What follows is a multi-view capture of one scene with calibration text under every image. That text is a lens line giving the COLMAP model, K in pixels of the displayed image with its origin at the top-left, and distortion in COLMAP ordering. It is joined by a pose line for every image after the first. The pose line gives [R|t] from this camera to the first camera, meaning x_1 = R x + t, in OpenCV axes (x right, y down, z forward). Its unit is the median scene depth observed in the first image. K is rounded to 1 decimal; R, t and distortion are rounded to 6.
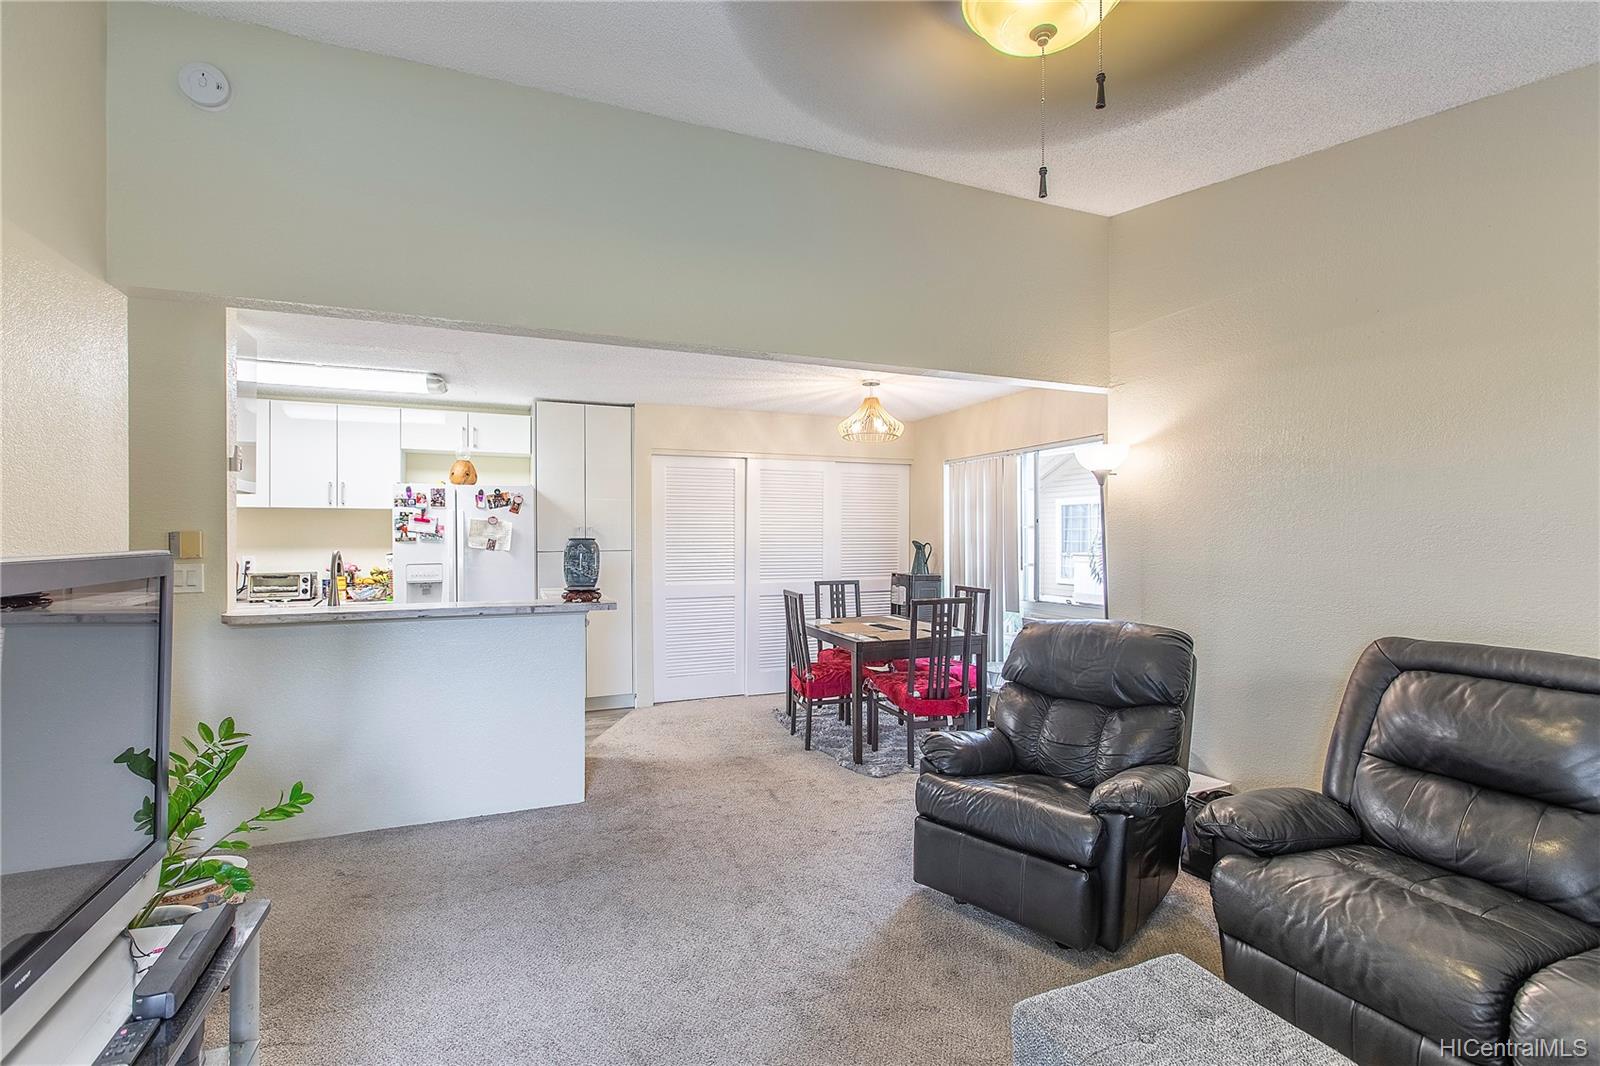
lens RADIAL K [[729.1, 0, 796.9], [0, 729.1, 531.0], [0, 0, 1]] dist [0.017442, 0.000267]
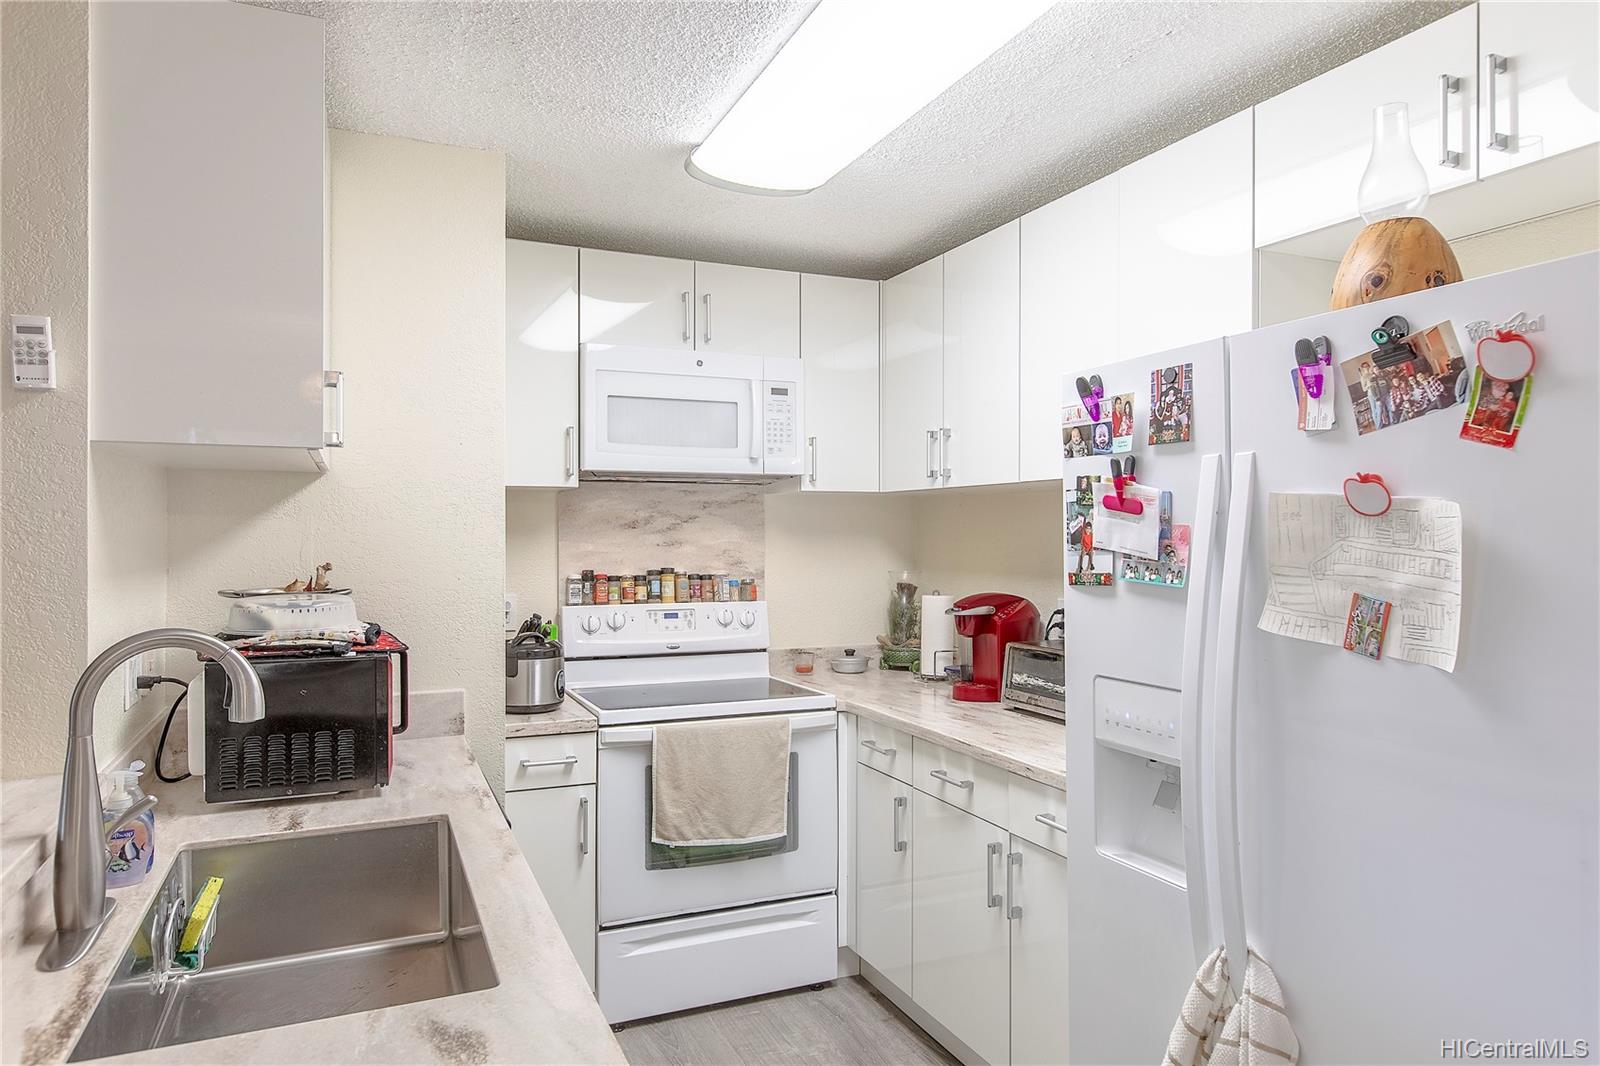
lens RADIAL K [[992.3, 0, 797.6], [0, 992.3, 534.1], [0, 0, 1]] dist [0.005201, 0.000504]
pose [[0.008344, 0.002438, -0.999962, -0.174486], [0.006230, 0.999977, 0.002490, -0.006363], [0.999946, -0.006250, 0.008328, 0.883000]]
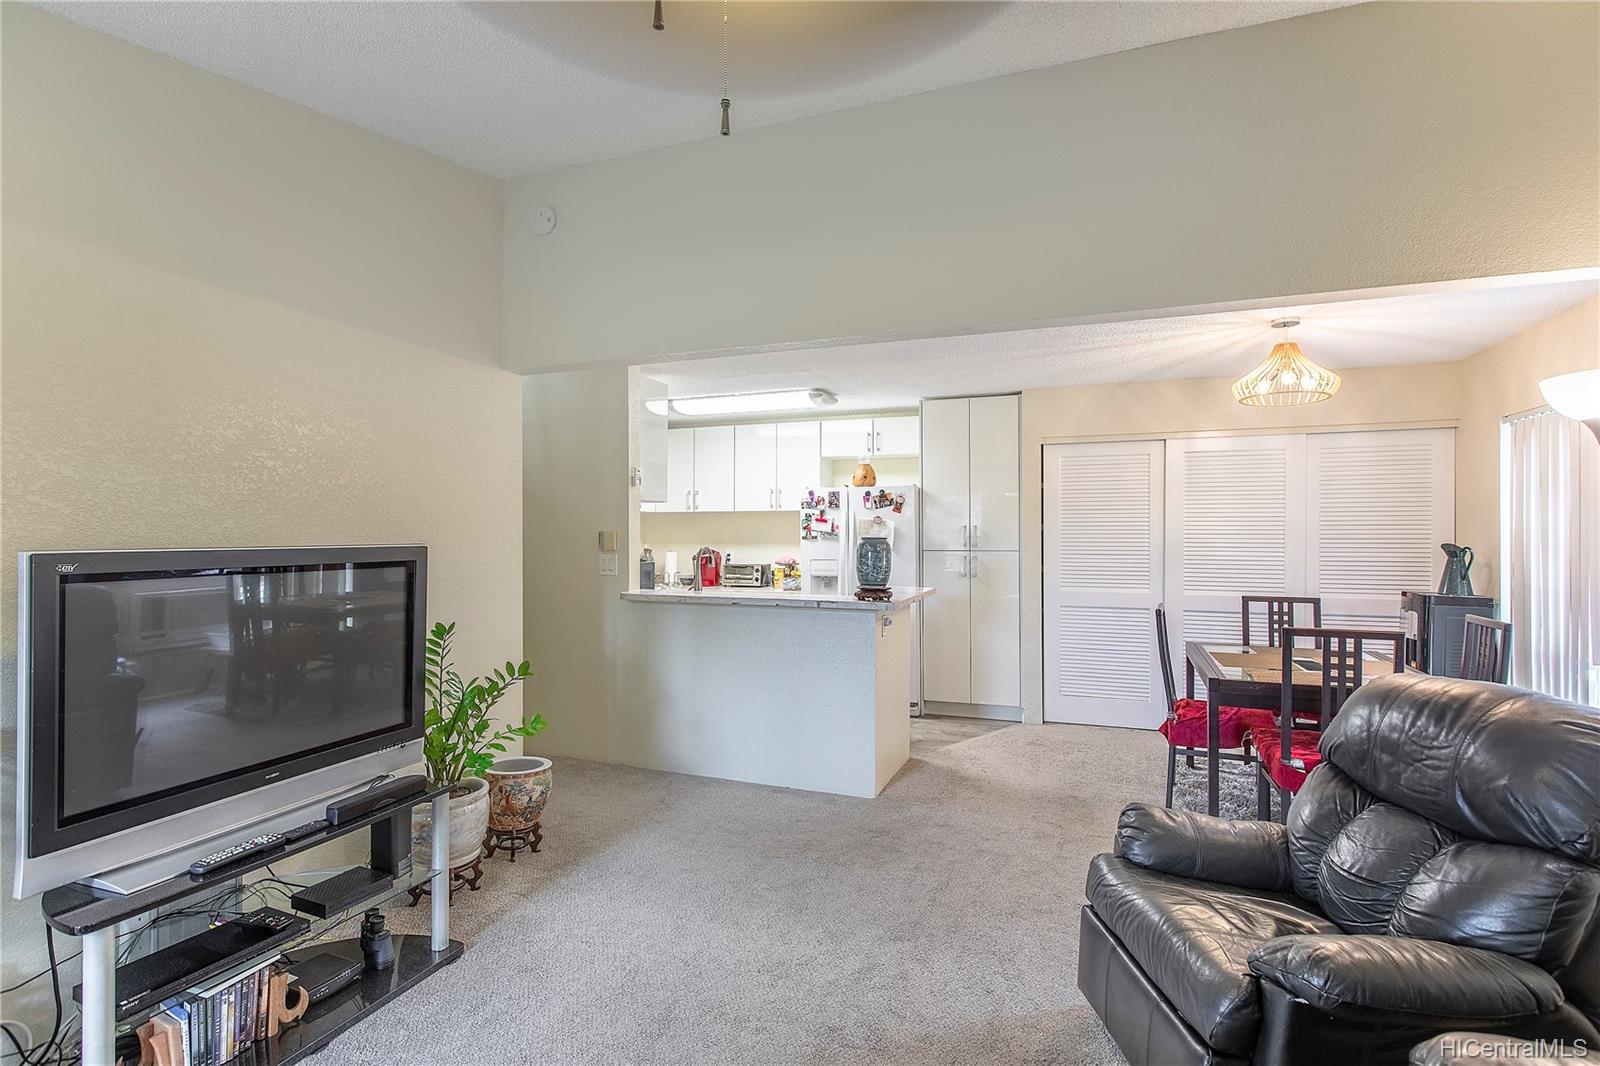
lens RADIAL K [[778.9, 0, 801.6], [0, 778.9, 529.9], [0, 0, 1]] dist [0.000766, -0.000207]
pose [[0.725059, -0.001666, -0.688685, 0.284356], [0.002382, 0.999997, 0.000089, -0.000429], [0.688683, -0.001705, 0.725061, 0.116339]]
